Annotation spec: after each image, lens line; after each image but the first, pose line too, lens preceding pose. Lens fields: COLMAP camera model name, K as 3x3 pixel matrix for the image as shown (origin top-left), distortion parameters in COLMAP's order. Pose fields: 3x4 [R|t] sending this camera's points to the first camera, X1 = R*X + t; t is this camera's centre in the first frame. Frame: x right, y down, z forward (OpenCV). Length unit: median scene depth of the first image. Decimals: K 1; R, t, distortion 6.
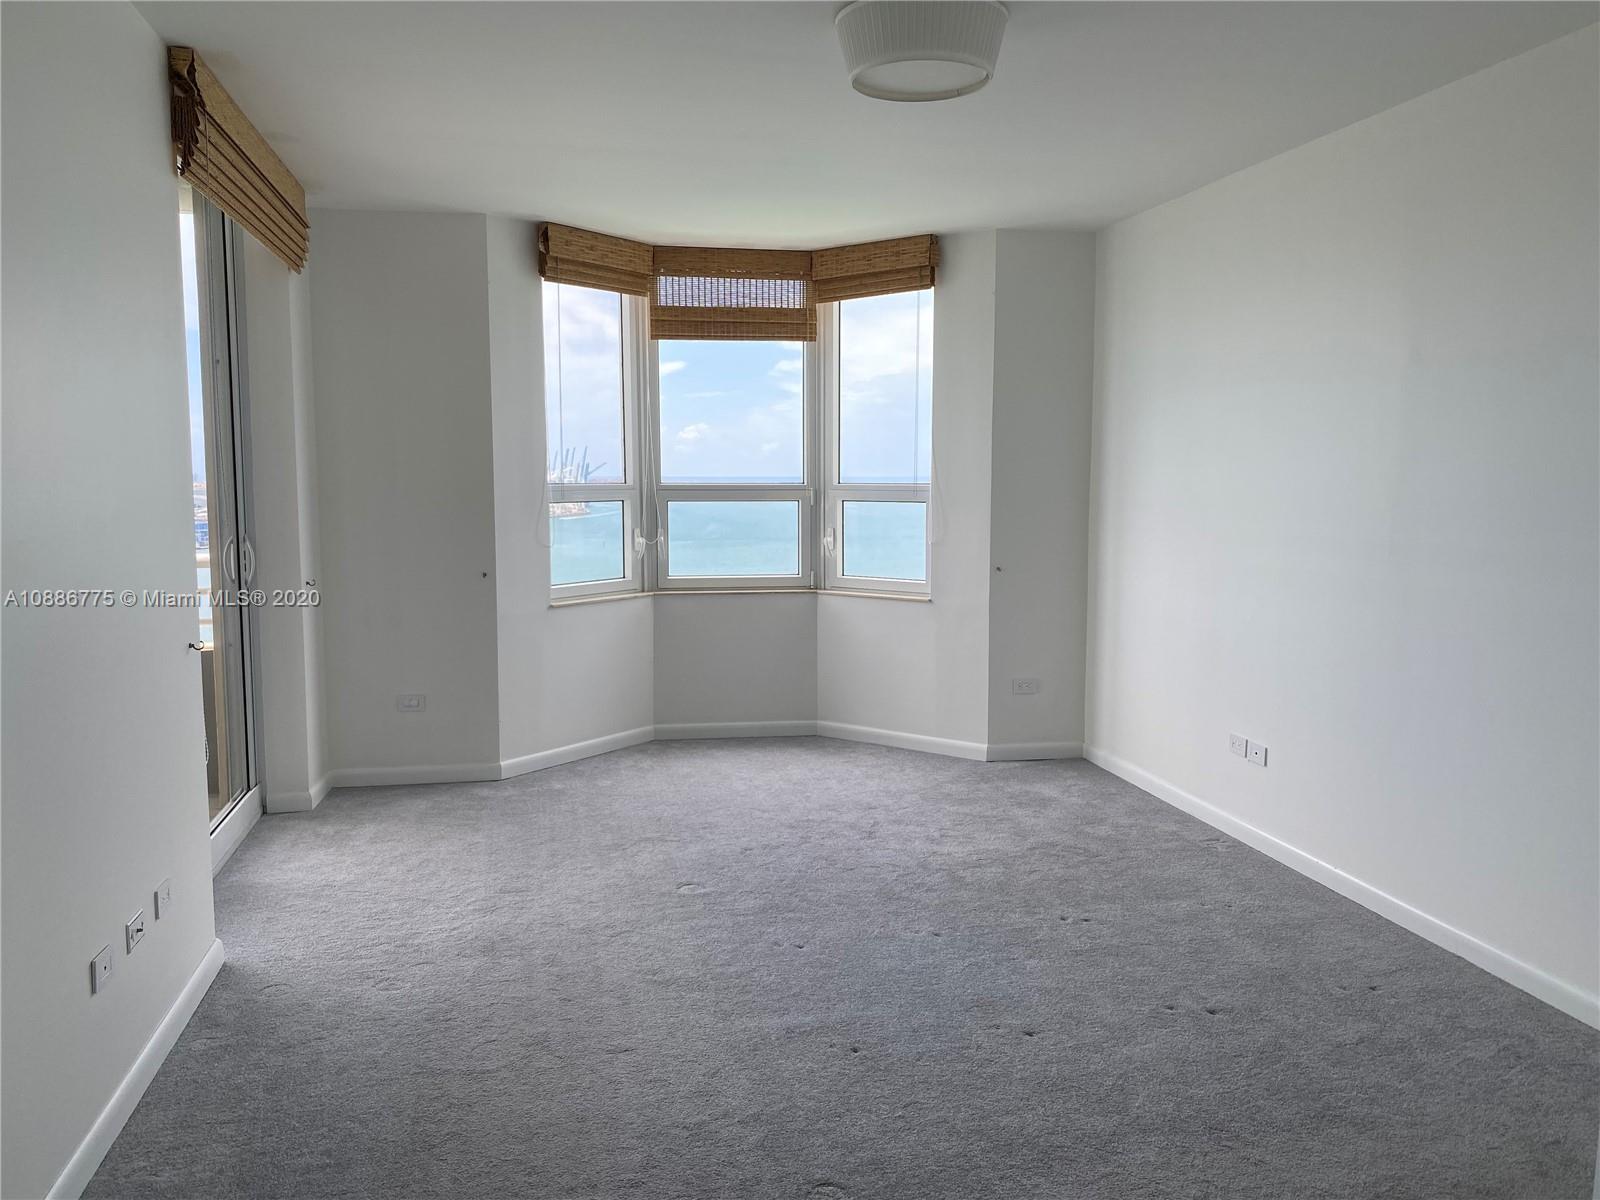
lens RADIAL K [[1232.1, 0, 801.0], [0, 1232.1, 611.7], [0, 0, 1]] dist [0.042145, -0.029689]
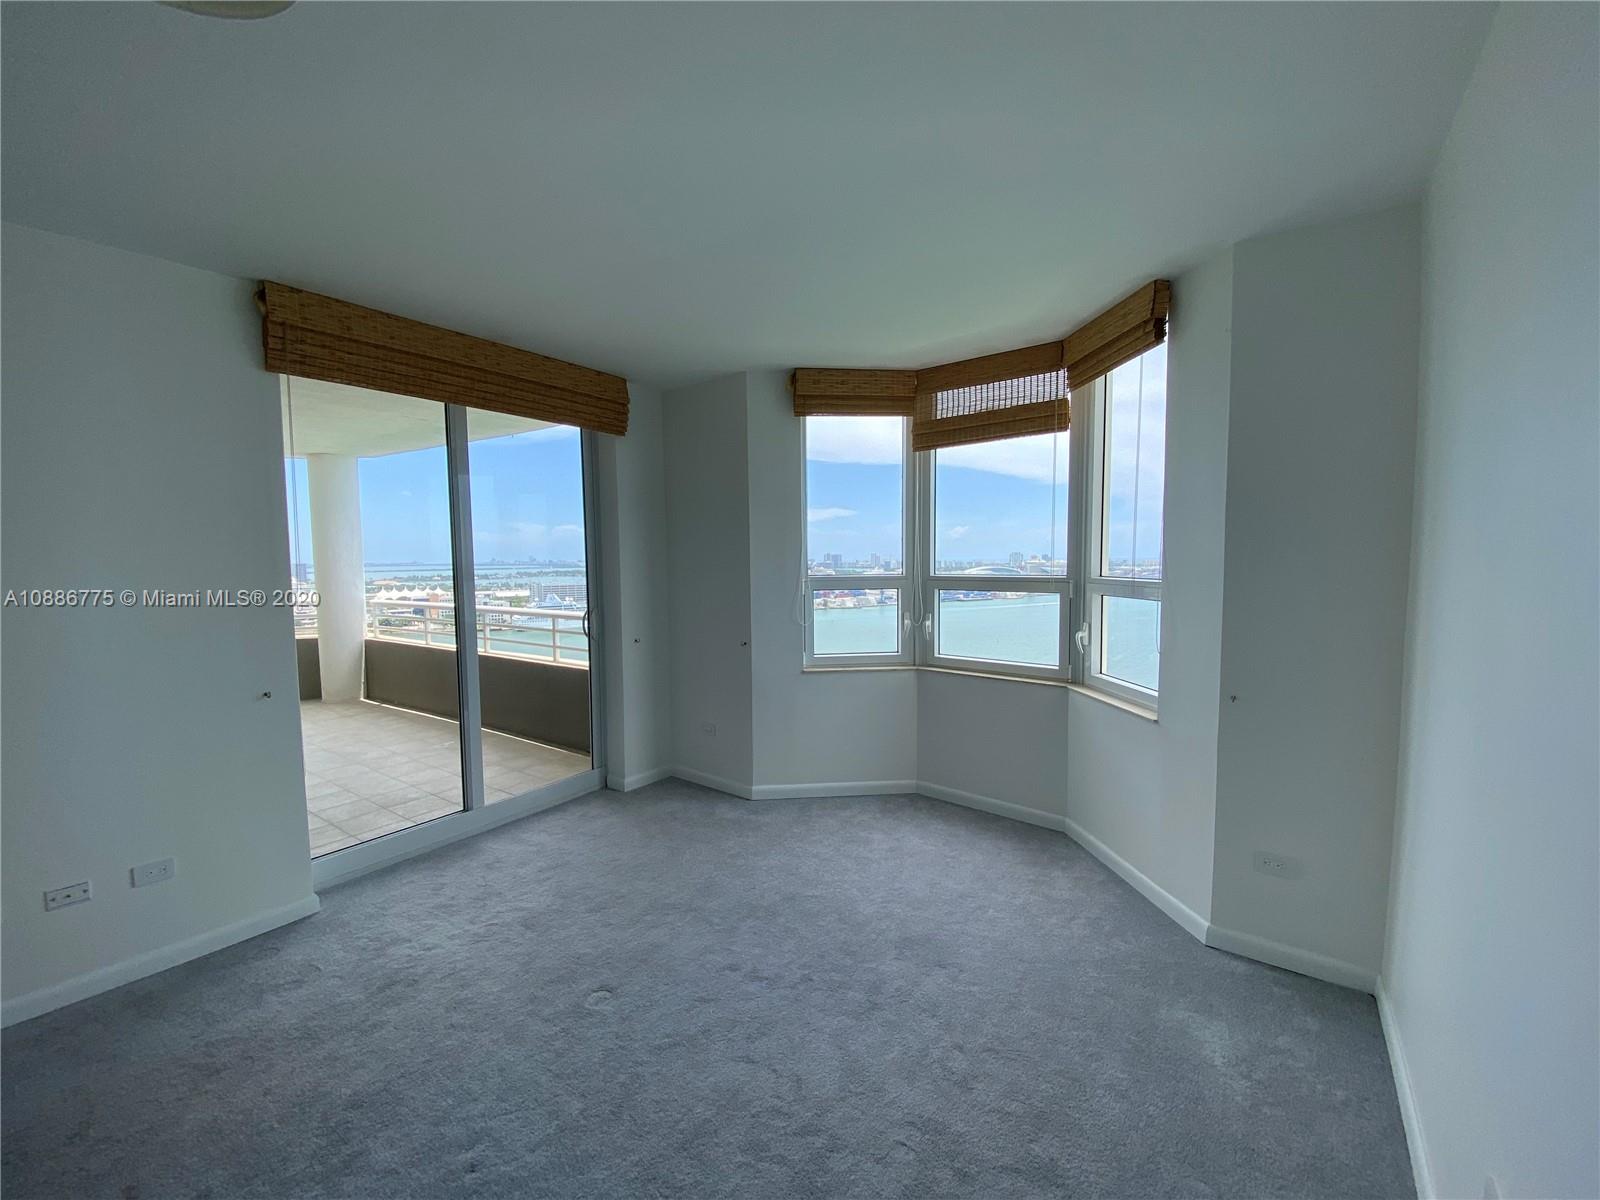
lens RADIAL K [[646.5, 0, 791.9], [0, 646.5, 607.7], [0, 0, 1]] dist [0.040981, -0.001325]
pose [[0.669159, 0.050822, -0.741379, 0.269032], [-0.076439, 0.997074, -0.000643, -0.066960], [0.739178, 0.057100, 0.671086, 0.511232]]
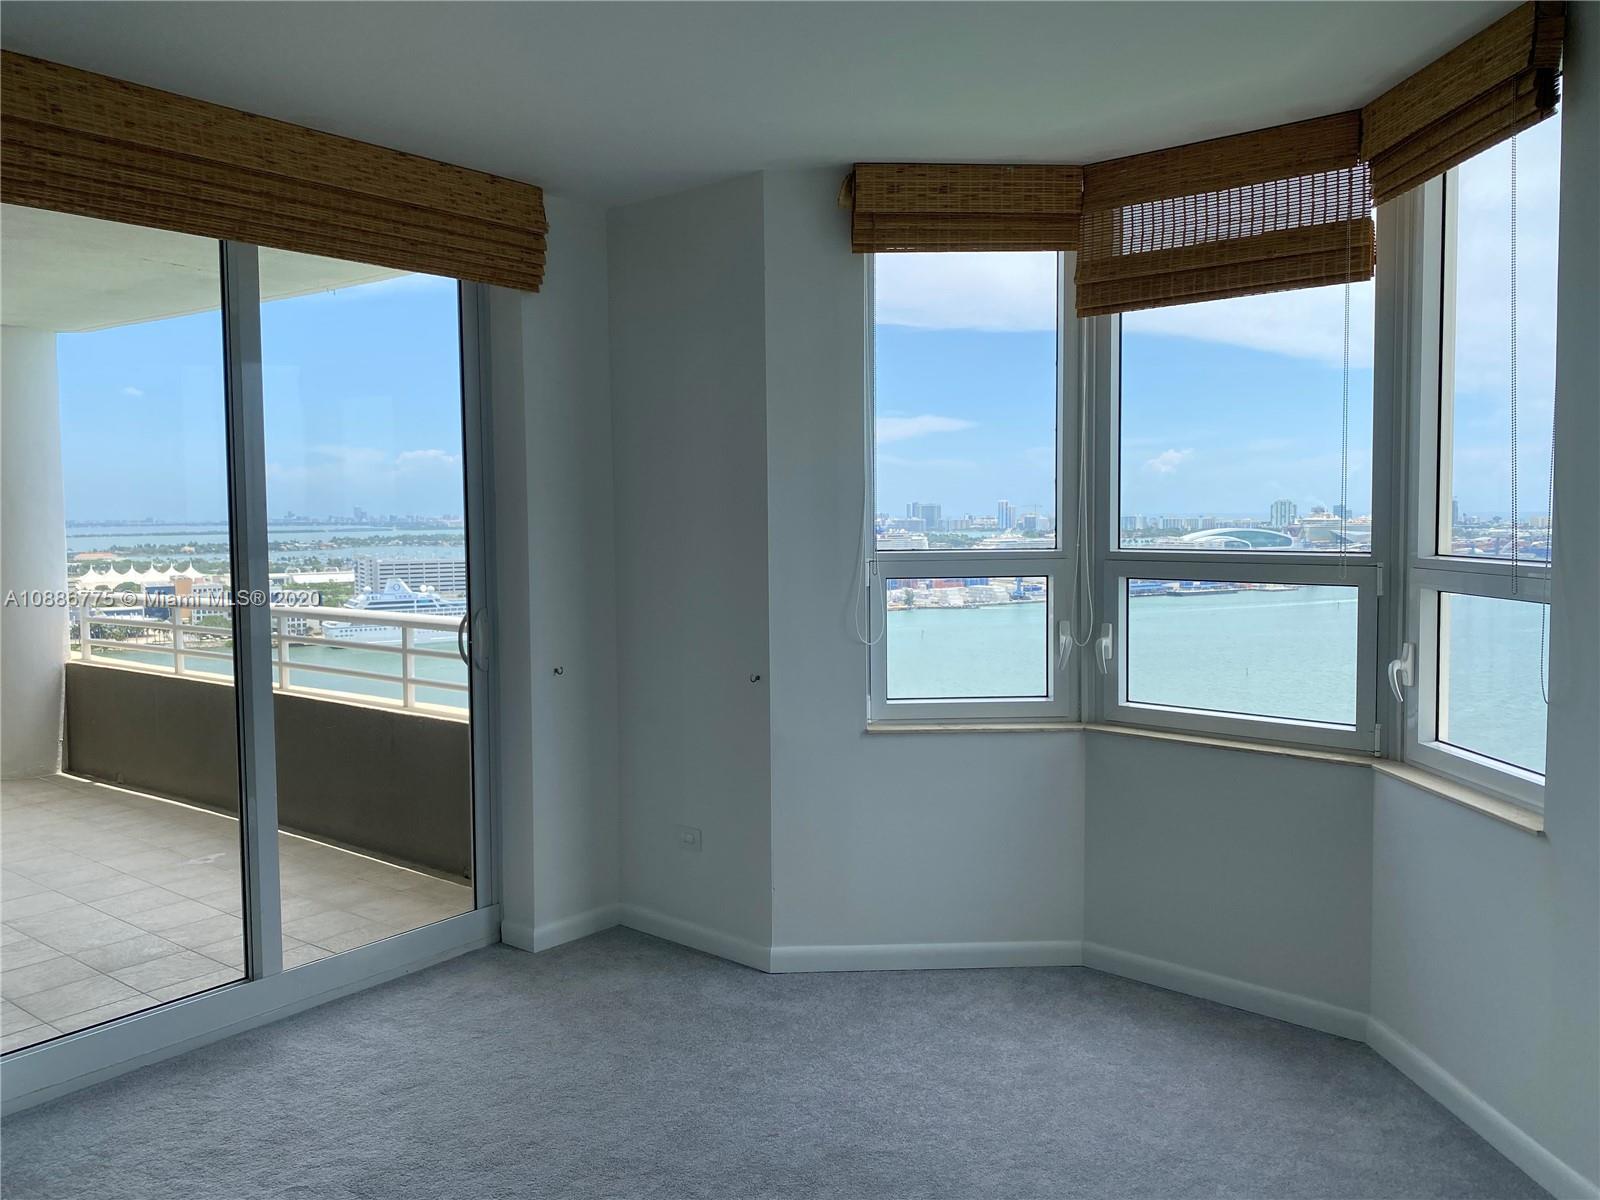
lens RADIAL K [[1232.1, 0, 787.8], [0, 1232.1, 590.7], [0, 0, 1]] dist [0.042145, -0.029689]
pose [[0.633566, 0.043833, -0.772446, 0.271386], [-0.080606, 0.996700, -0.009556, -0.067665], [0.769479, 0.068318, 0.635008, 0.508860]]
